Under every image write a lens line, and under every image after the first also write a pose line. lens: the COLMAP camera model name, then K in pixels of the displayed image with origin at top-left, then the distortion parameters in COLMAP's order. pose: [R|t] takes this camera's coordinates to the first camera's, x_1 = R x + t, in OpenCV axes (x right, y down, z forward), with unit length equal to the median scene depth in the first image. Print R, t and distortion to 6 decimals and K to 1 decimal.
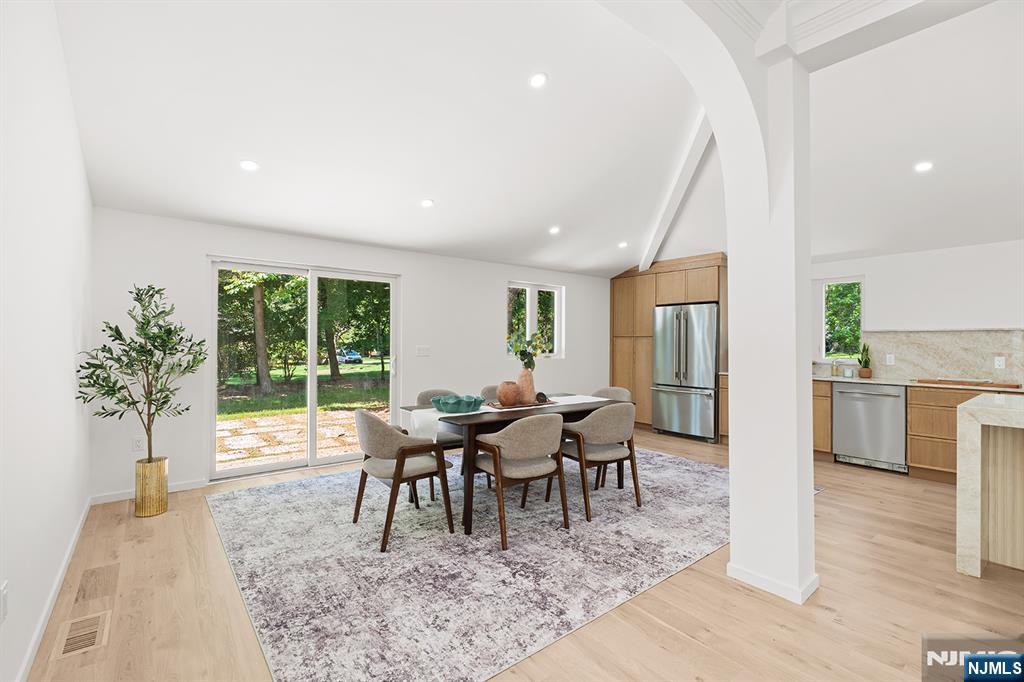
lens RADIAL K [[458.1, 0, 512.0], [0, 458.1, 341.0], [0, 0, 1]] dist [-0.001691, -0.000011]
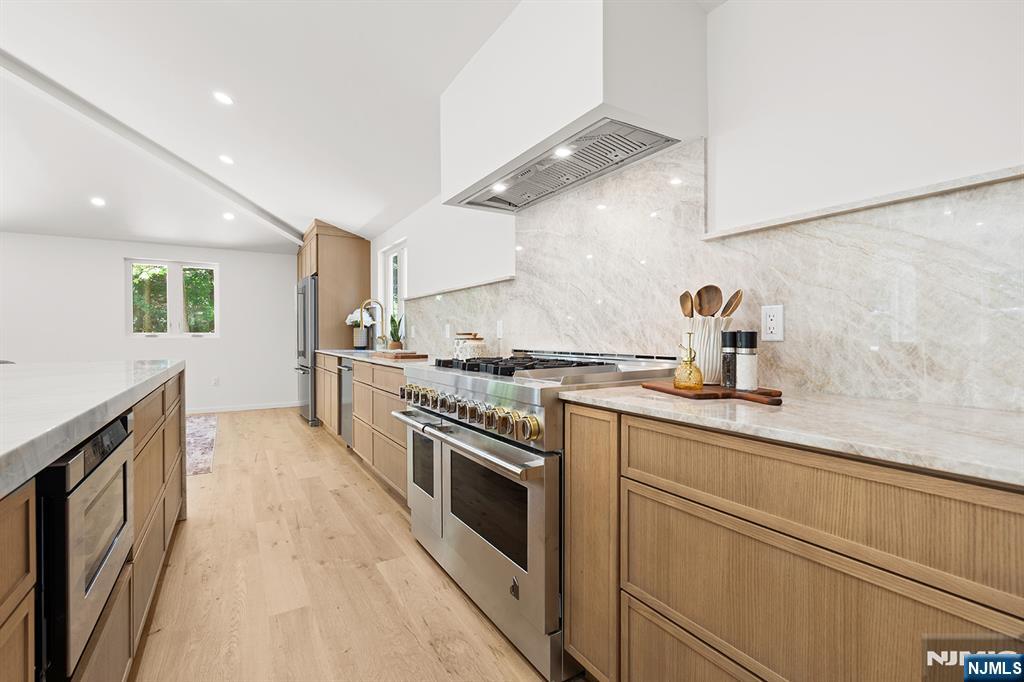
lens RADIAL K [[461.5, 0, 511.3], [0, 461.5, 338.2], [0, 0, 1]] dist [-0.000592, 0.000682]
pose [[0.992611, -0.007628, -0.121101, 1.233740], [0.008697, 0.999928, 0.008300, 0.052165], [0.121029, -0.009292, 0.992606, 0.165071]]
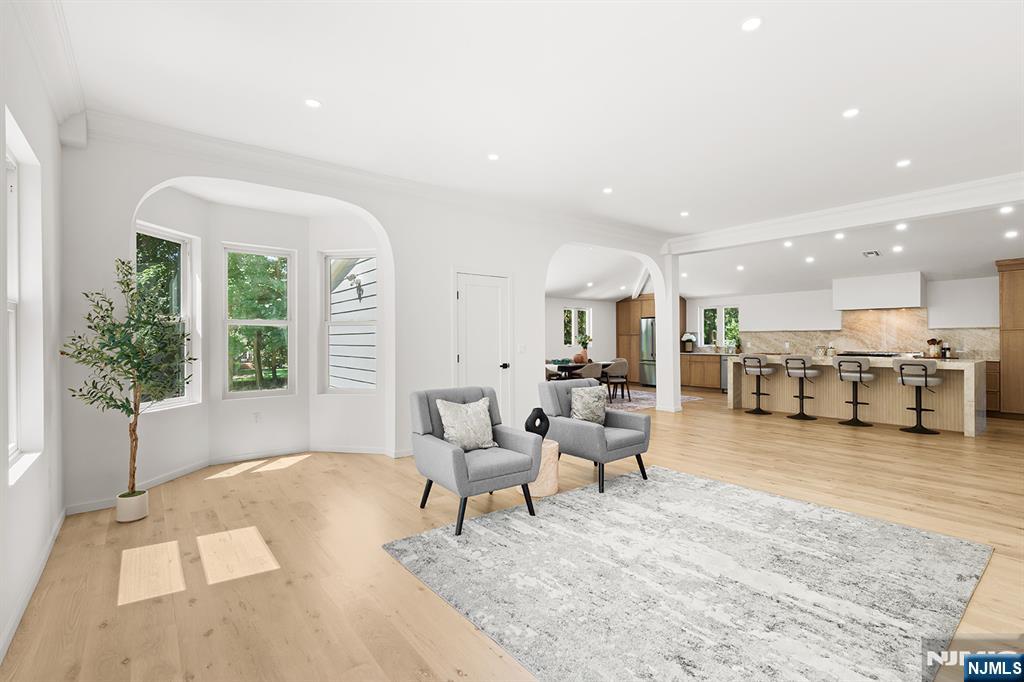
lens RADIAL K [[468.1, 0, 512.0], [0, 468.1, 341.0], [0, 0, 1]] dist [-0.002816, -0.000140]
pose [[0.999928, -0.011942, 0.000757, -0.307241], [0.011935, 0.999894, 0.008361, -0.008575], [-0.000857, -0.008351, 0.999965, -1.300922]]
